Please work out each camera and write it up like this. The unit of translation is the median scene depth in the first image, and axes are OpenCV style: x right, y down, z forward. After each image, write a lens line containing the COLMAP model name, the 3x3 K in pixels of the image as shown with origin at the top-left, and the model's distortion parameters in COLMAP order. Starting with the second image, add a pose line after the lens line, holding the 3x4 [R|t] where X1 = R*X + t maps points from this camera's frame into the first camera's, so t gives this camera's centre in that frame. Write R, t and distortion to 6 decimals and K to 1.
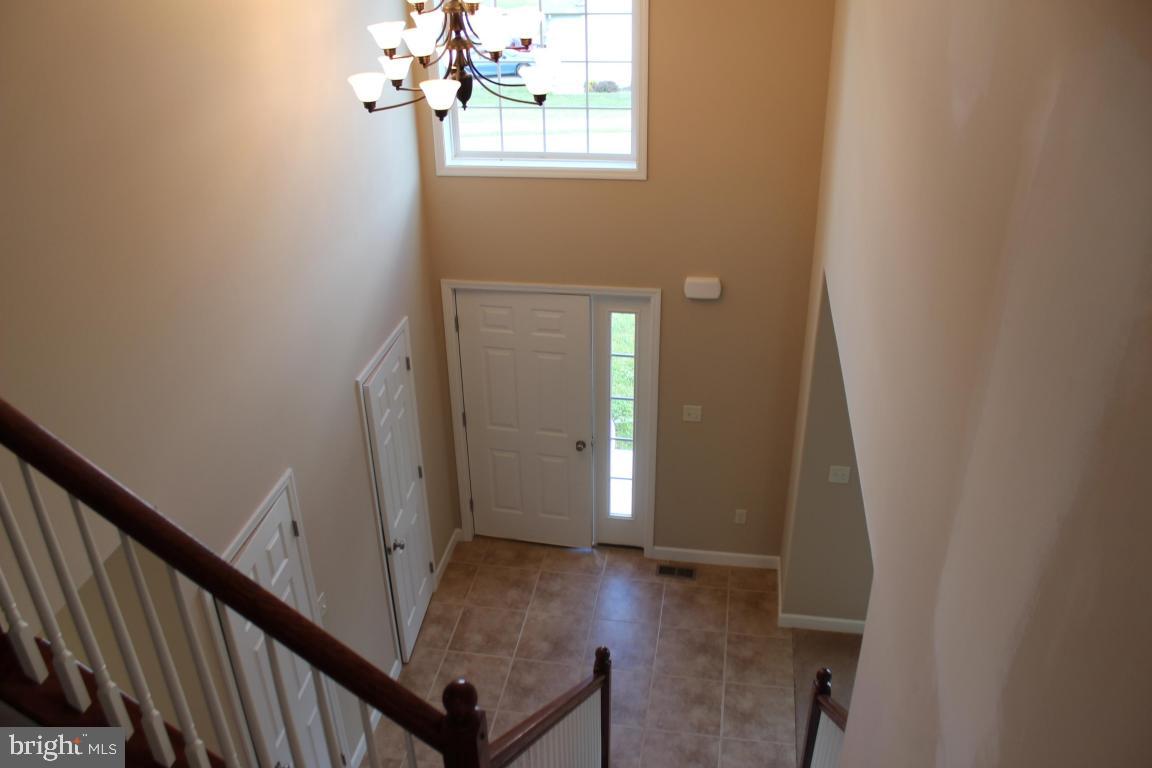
lens RADIAL K [[943.9, 0, 562.9], [0, 943.9, 392.3], [0, 0, 1]] dist [-0.169795, 0.148381]
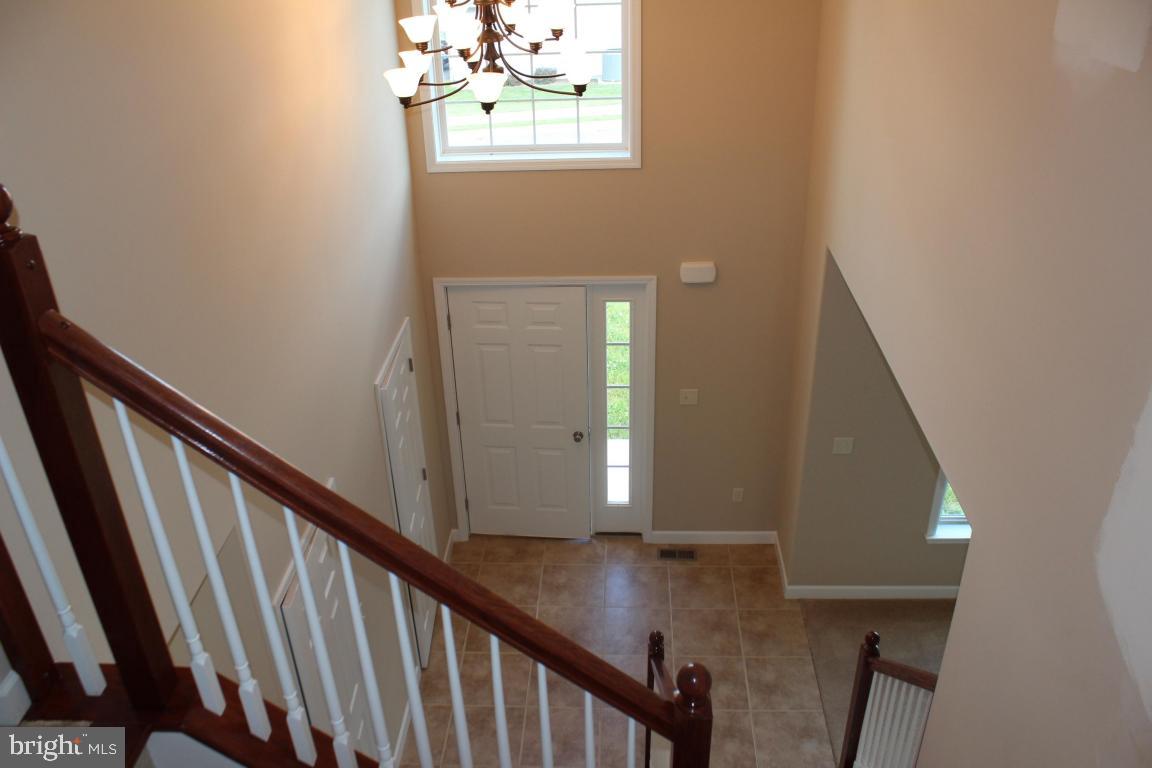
lens RADIAL K [[943.9, 0, 562.9], [0, 943.9, 392.3], [0, 0, 1]] dist [-0.169795, 0.148381]
pose [[0.992799, -0.065661, 0.100192, -0.101289], [0.065082, 0.997839, 0.009041, -0.000435], [-0.100569, -0.002455, 0.994927, 0.004477]]
